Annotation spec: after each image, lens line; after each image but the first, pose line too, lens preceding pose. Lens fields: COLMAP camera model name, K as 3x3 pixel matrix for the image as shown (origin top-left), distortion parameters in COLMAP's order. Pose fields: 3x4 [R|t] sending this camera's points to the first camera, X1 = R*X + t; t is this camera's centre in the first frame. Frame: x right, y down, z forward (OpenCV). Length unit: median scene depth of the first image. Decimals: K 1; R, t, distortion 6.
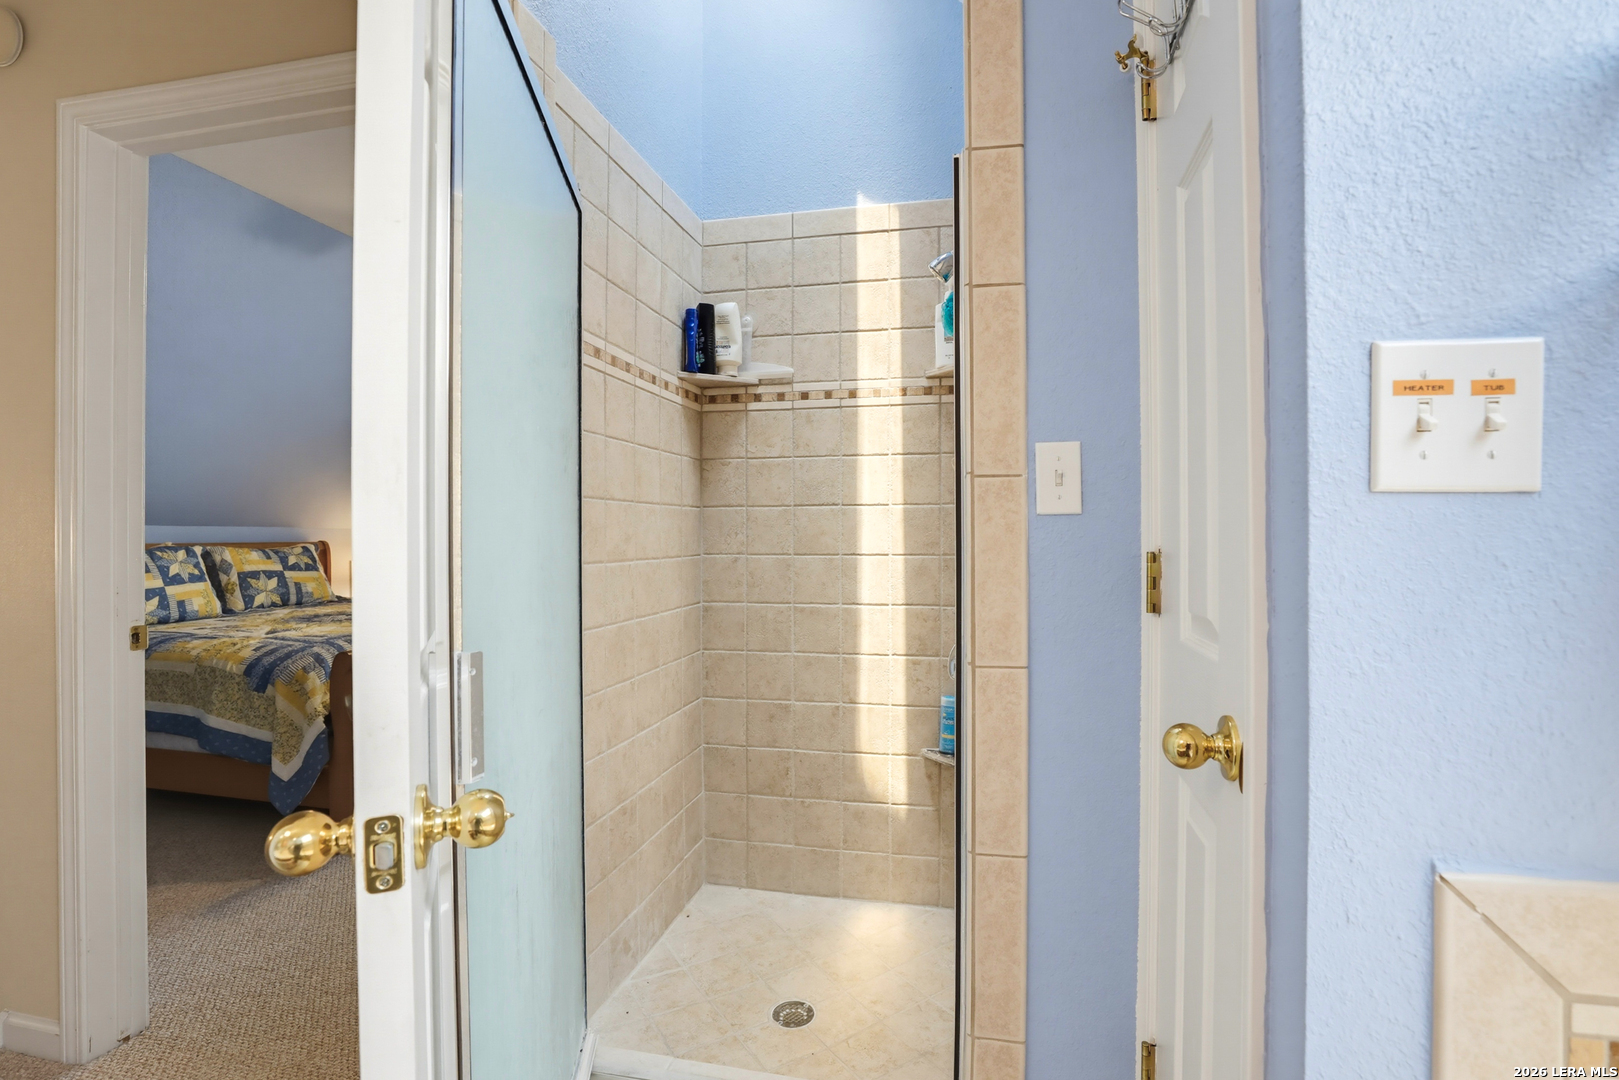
lens RADIAL K [[756.4, 0, 838.3], [0, 756.4, 541.8], [0, 0, 1]] dist [-0.039302, 0.010288]
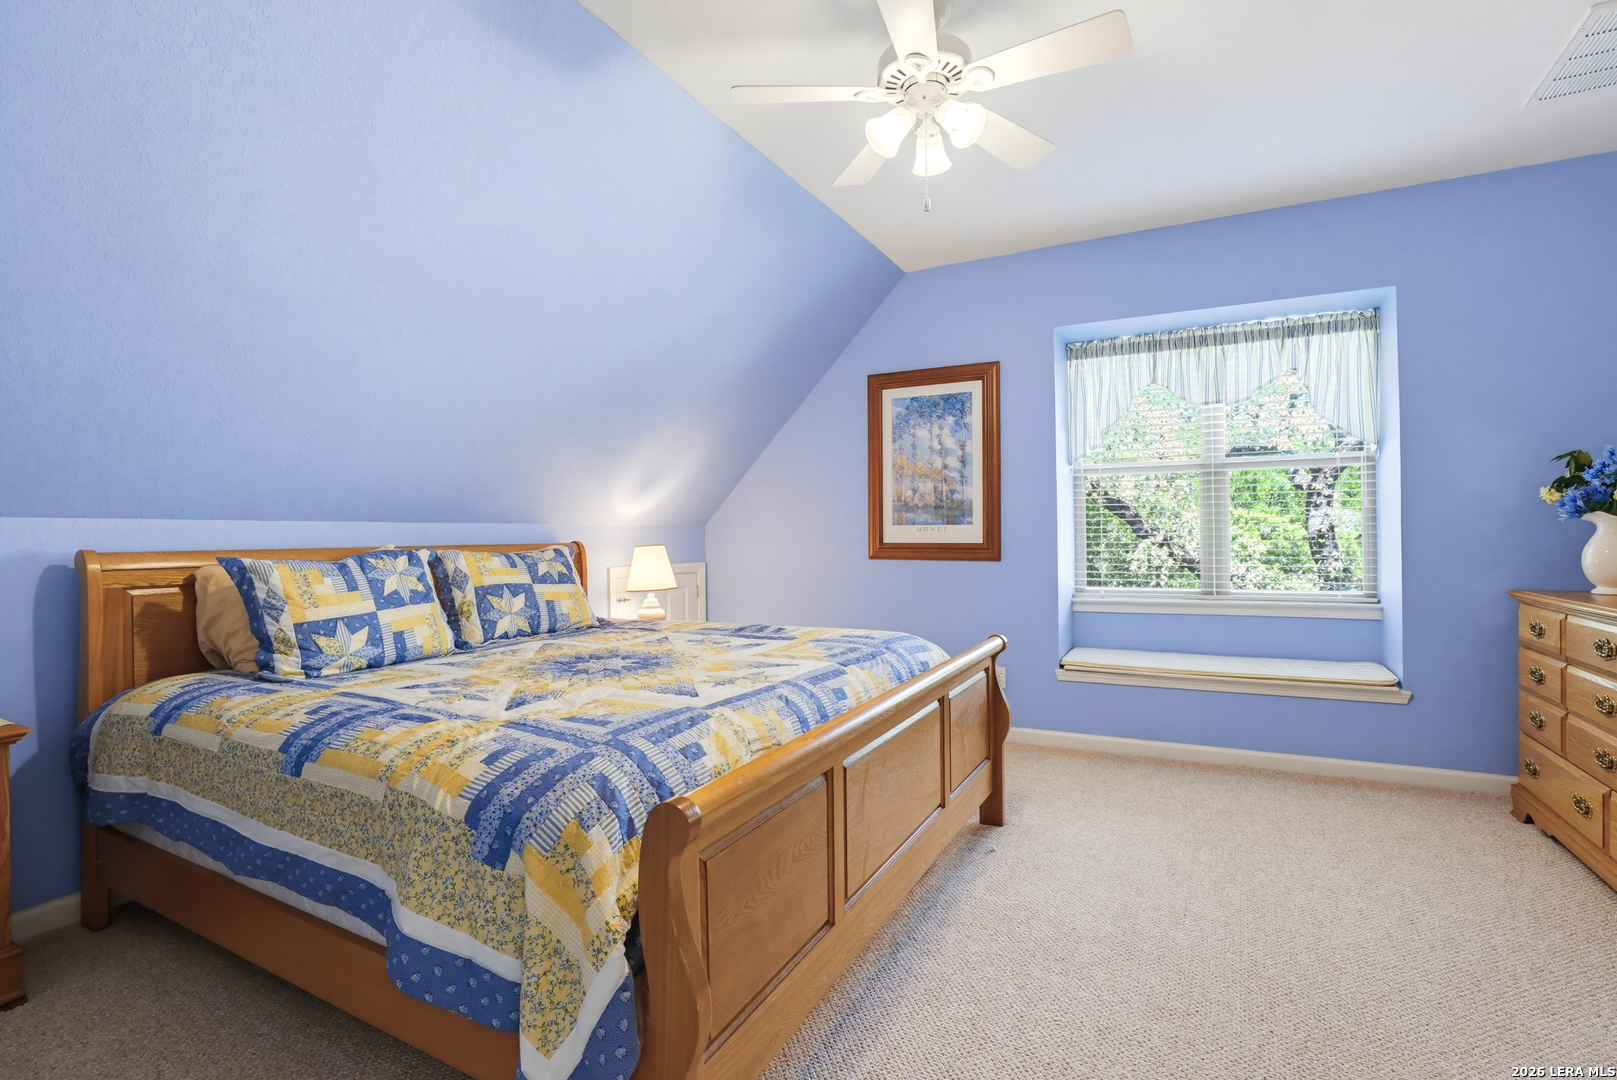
lens RADIAL K [[755.5, 0, 806.3], [0, 755.5, 538.4], [0, 0, 1]] dist [-0.039302, 0.010288]
pose [[0.958748, -0.014597, -0.283881, -0.338652], [0.013308, 0.999891, -0.006467, 0.004633], [0.283944, 0.002423, 0.958838, 0.447462]]
